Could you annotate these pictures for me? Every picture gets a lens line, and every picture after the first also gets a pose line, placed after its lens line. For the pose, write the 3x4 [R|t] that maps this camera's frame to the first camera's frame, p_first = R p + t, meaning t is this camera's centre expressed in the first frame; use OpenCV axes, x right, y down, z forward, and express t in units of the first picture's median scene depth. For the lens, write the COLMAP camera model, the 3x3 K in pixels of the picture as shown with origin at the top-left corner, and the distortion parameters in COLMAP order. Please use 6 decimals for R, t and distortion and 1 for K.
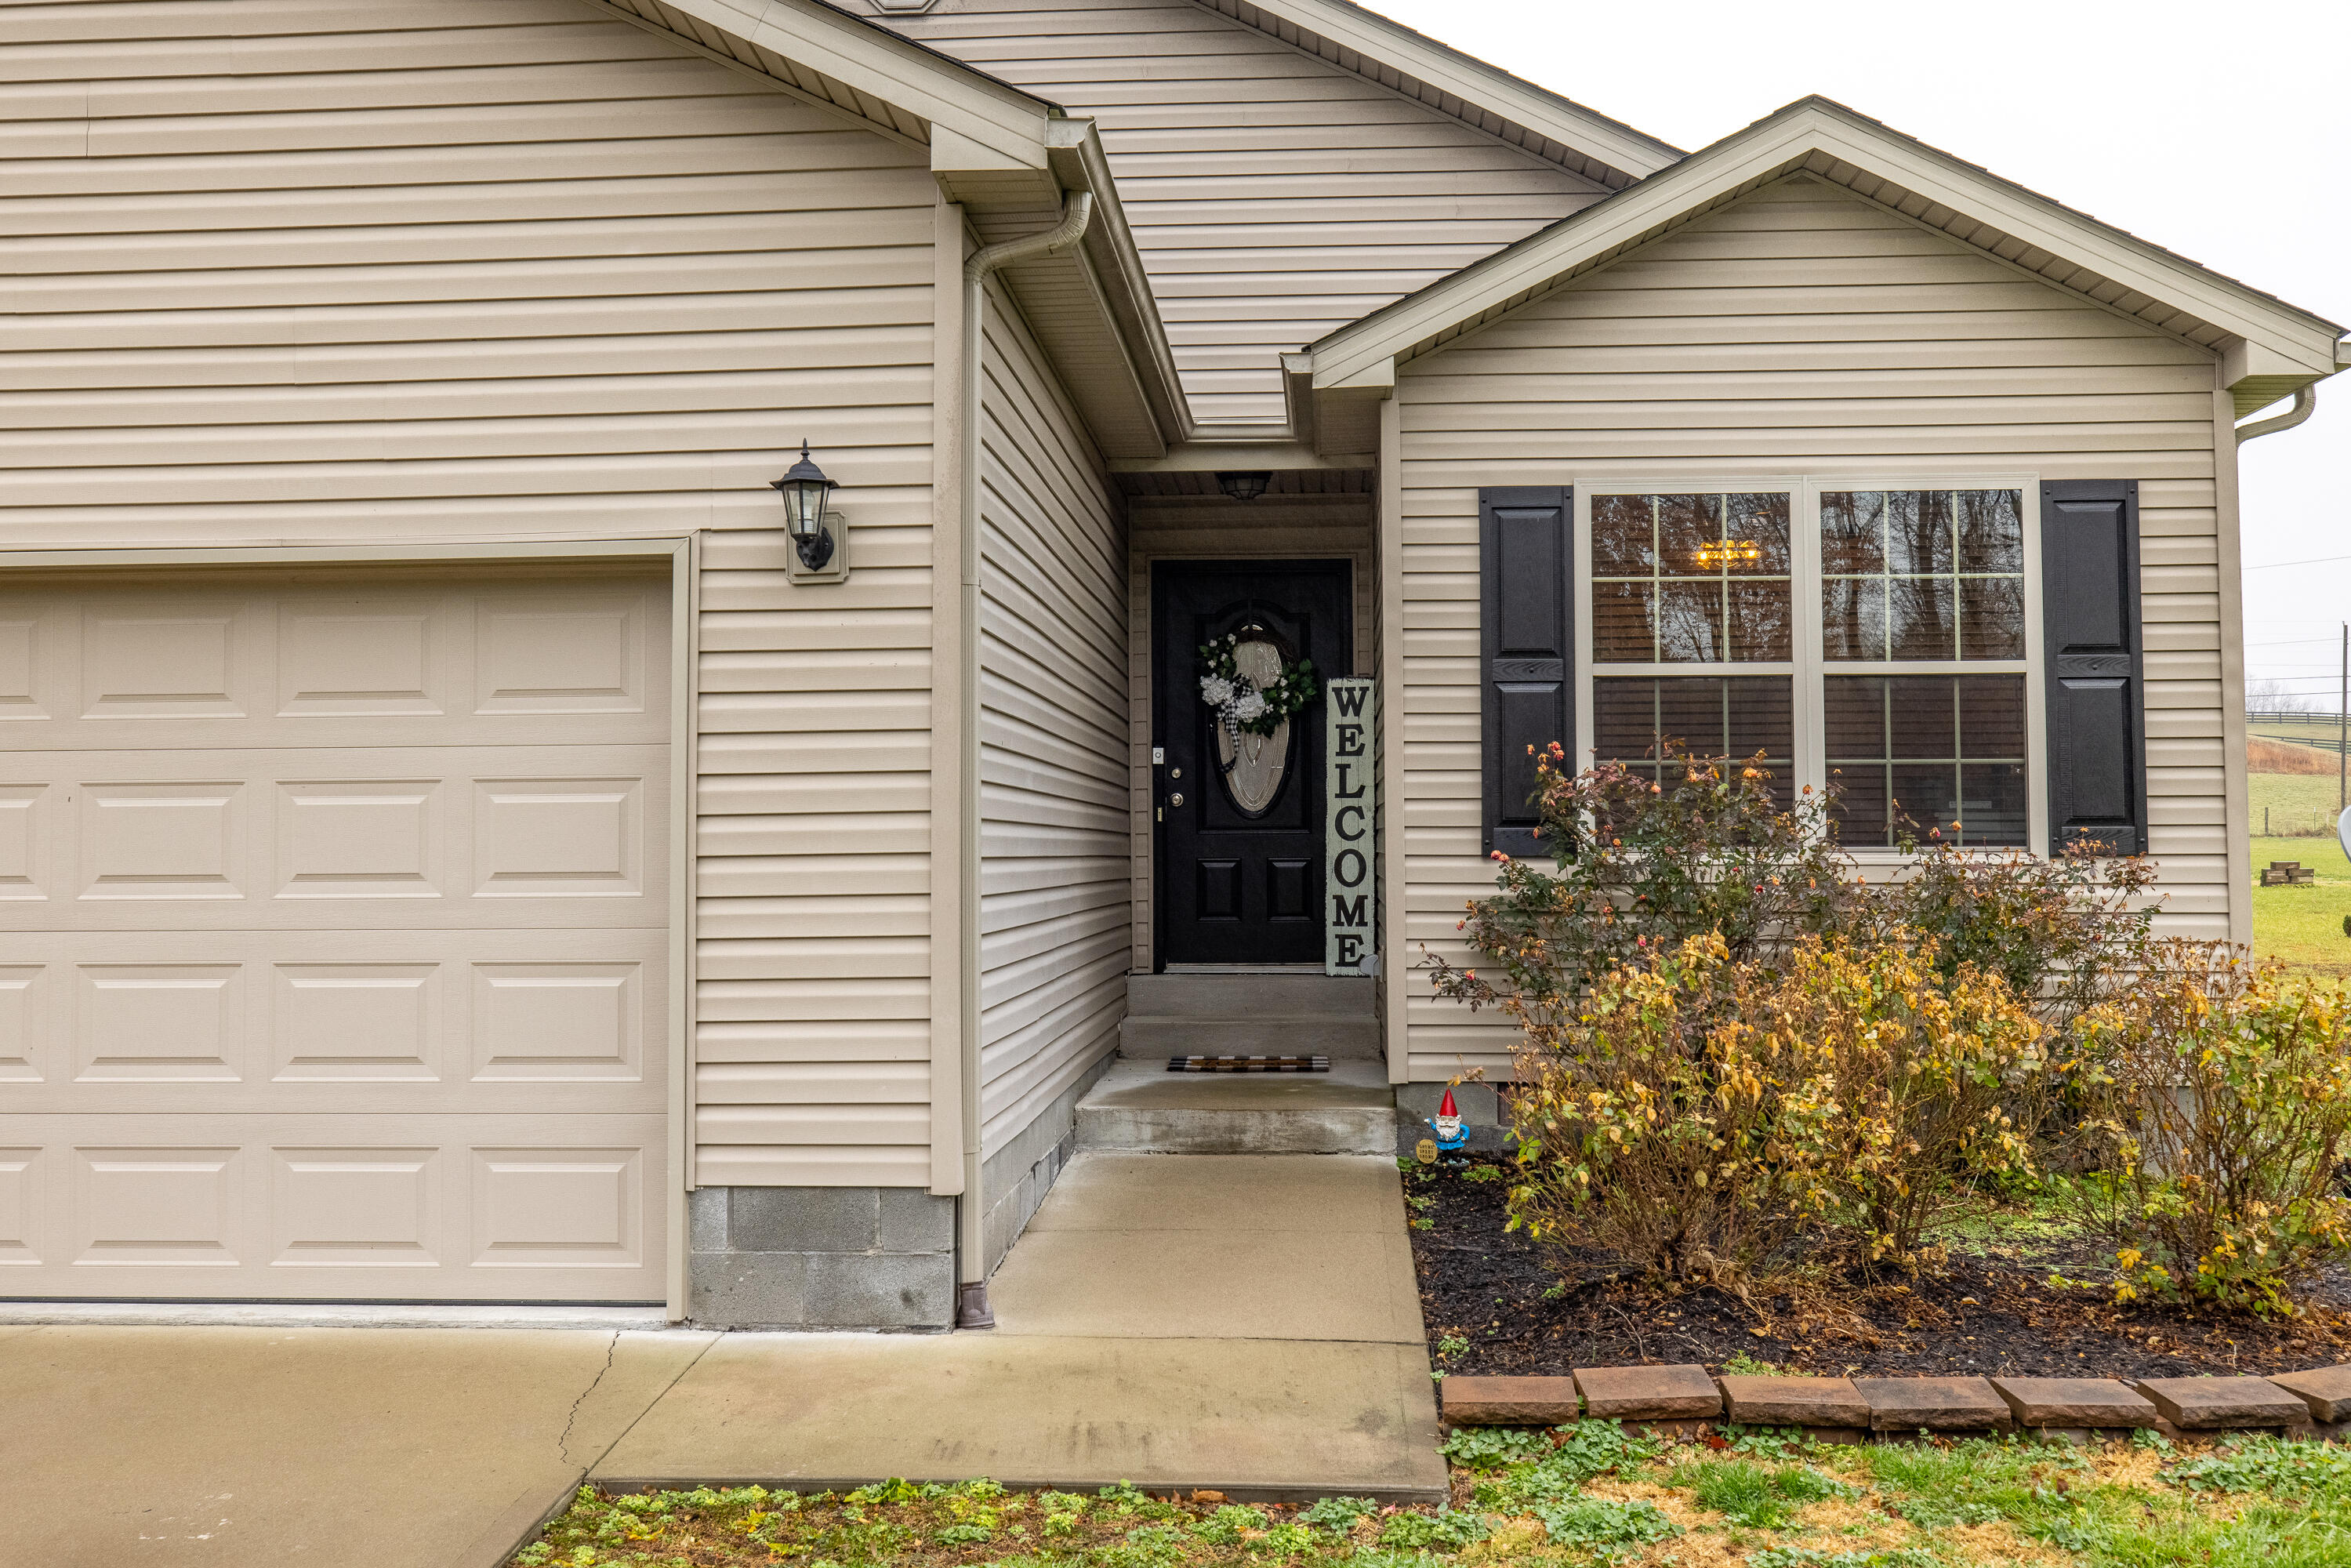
lens RADIAL K [[2340.5, 0, 1175.8], [0, 2340.5, 742.6], [0, 0, 1]] dist [0.013946, 0.000948]
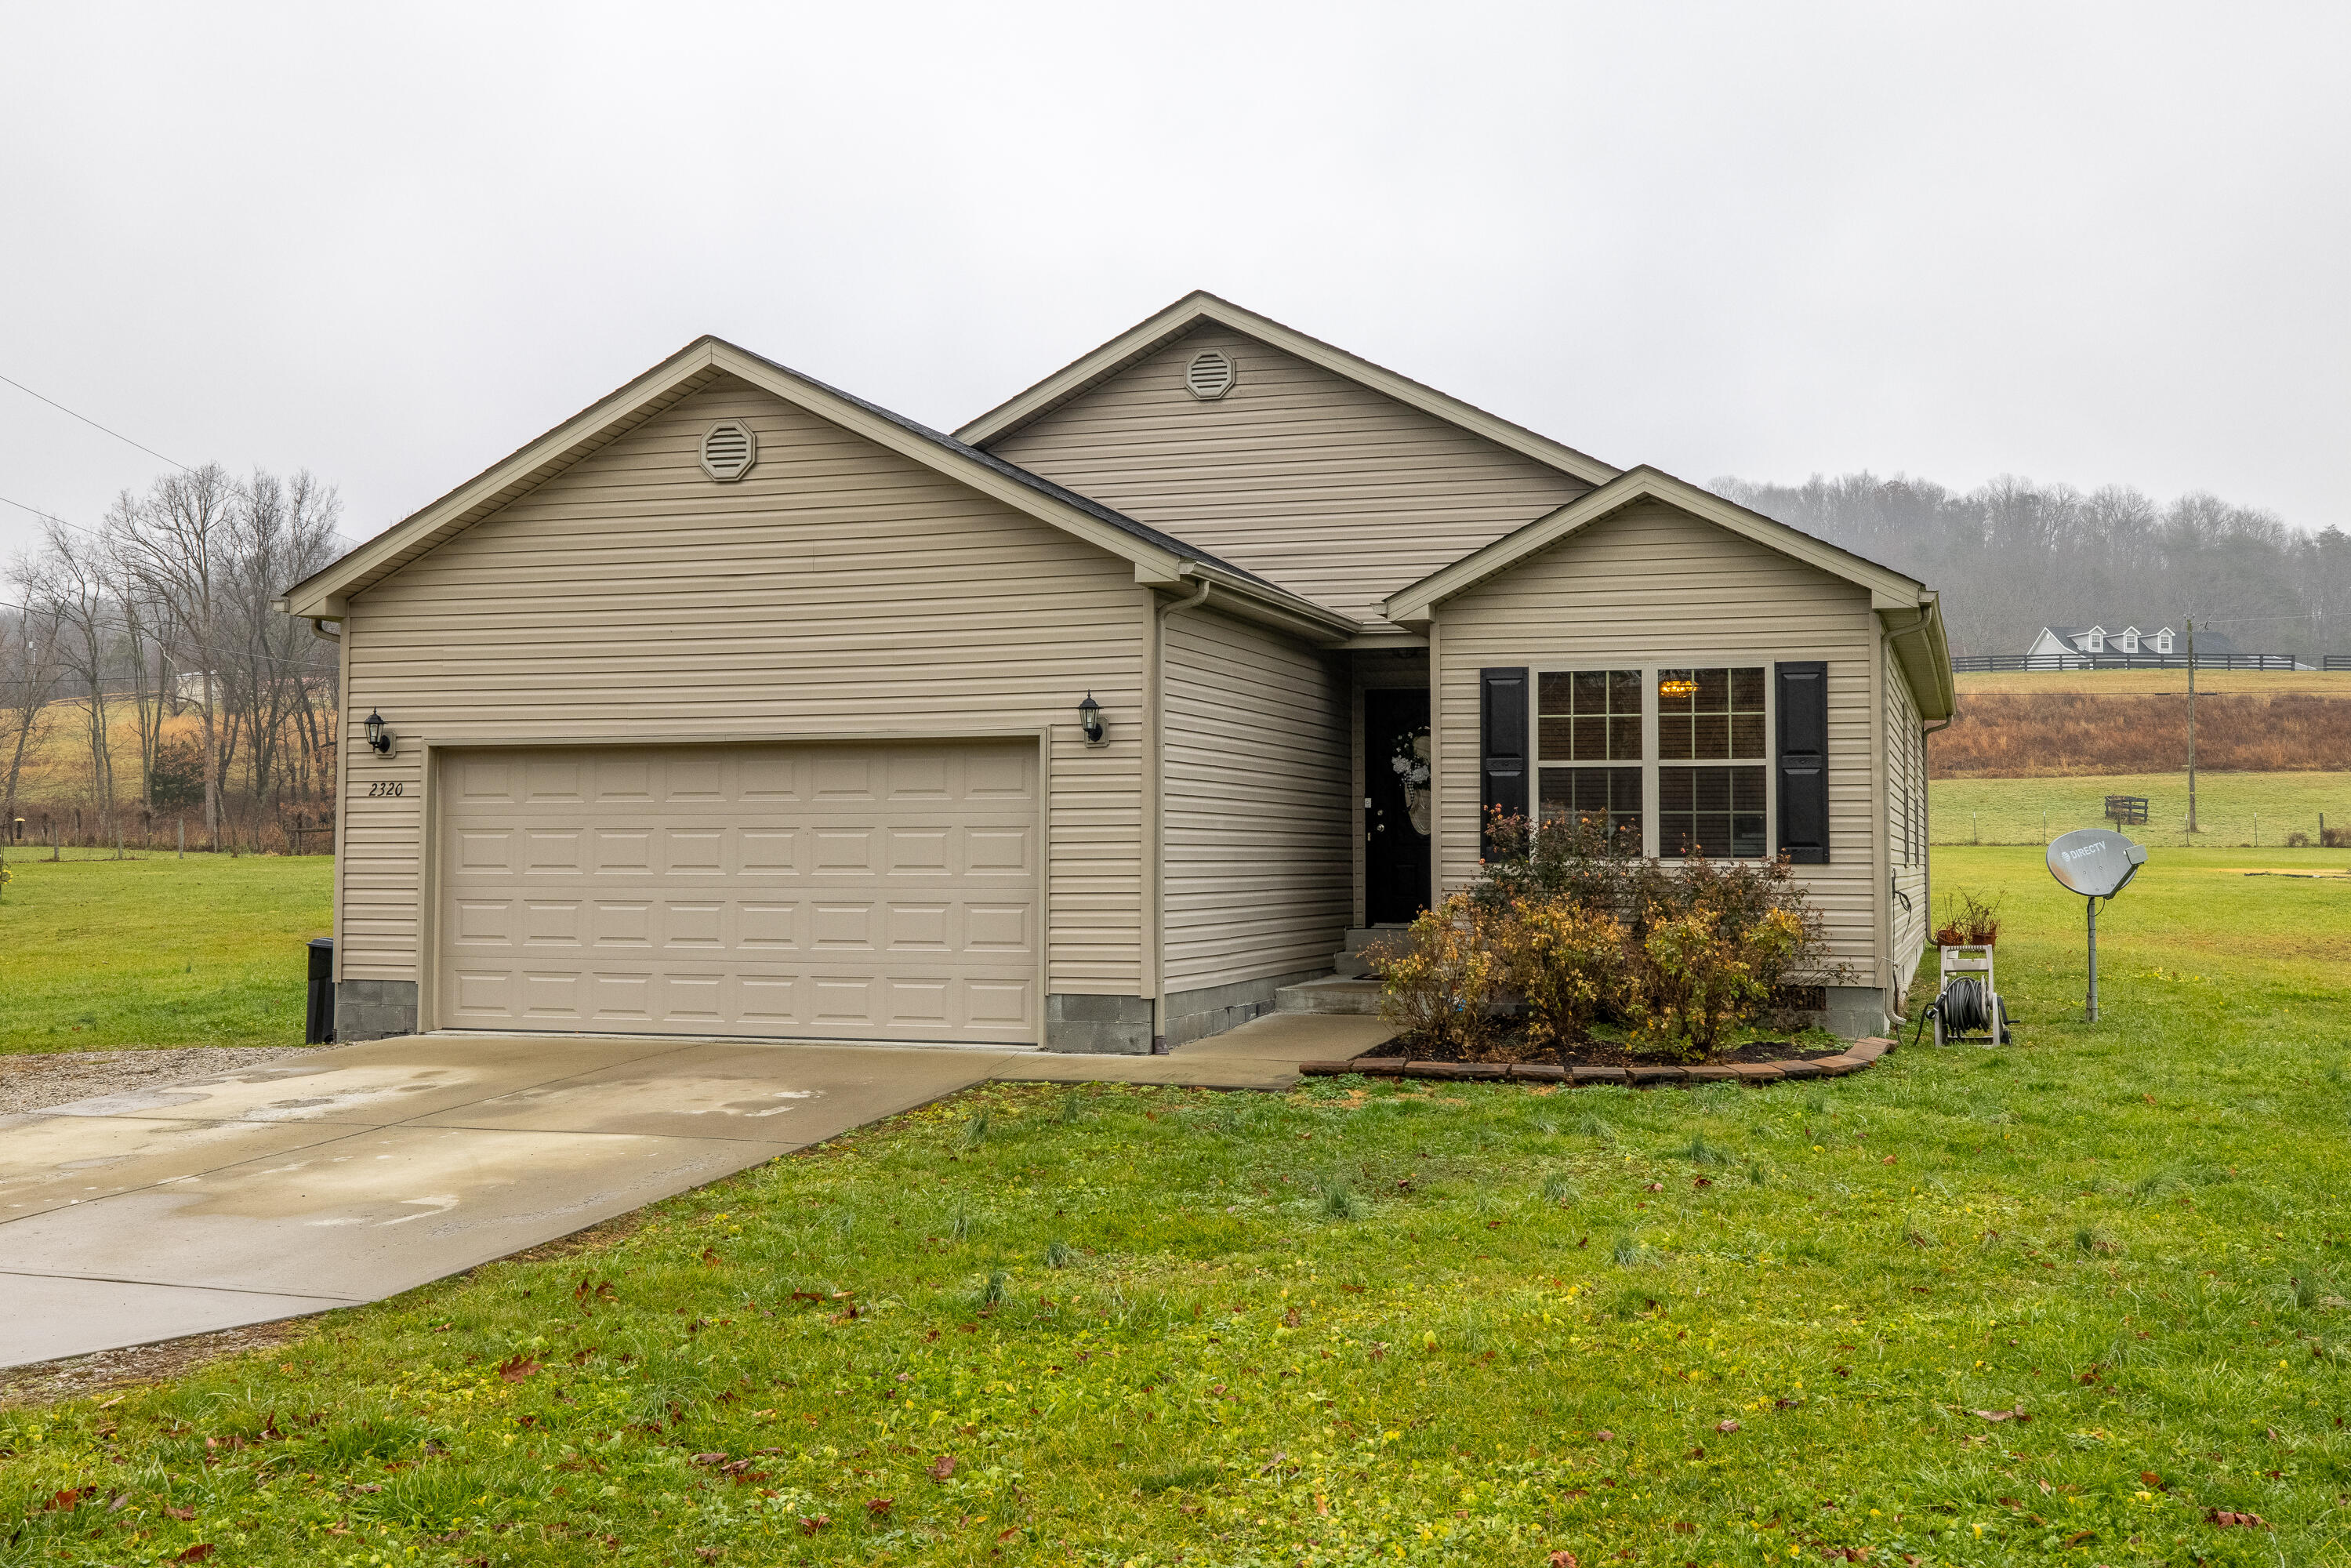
lens RADIAL K [[2340.5, 0, 1175.8], [0, 2340.5, 742.6], [0, 0, 1]] dist [0.013946, 0.000948]
pose [[0.969032, -0.006233, -0.246858, 0.366603], [0.005761, 0.999980, -0.002633, -0.045731], [0.246869, 0.001129, 0.969048, -0.927832]]
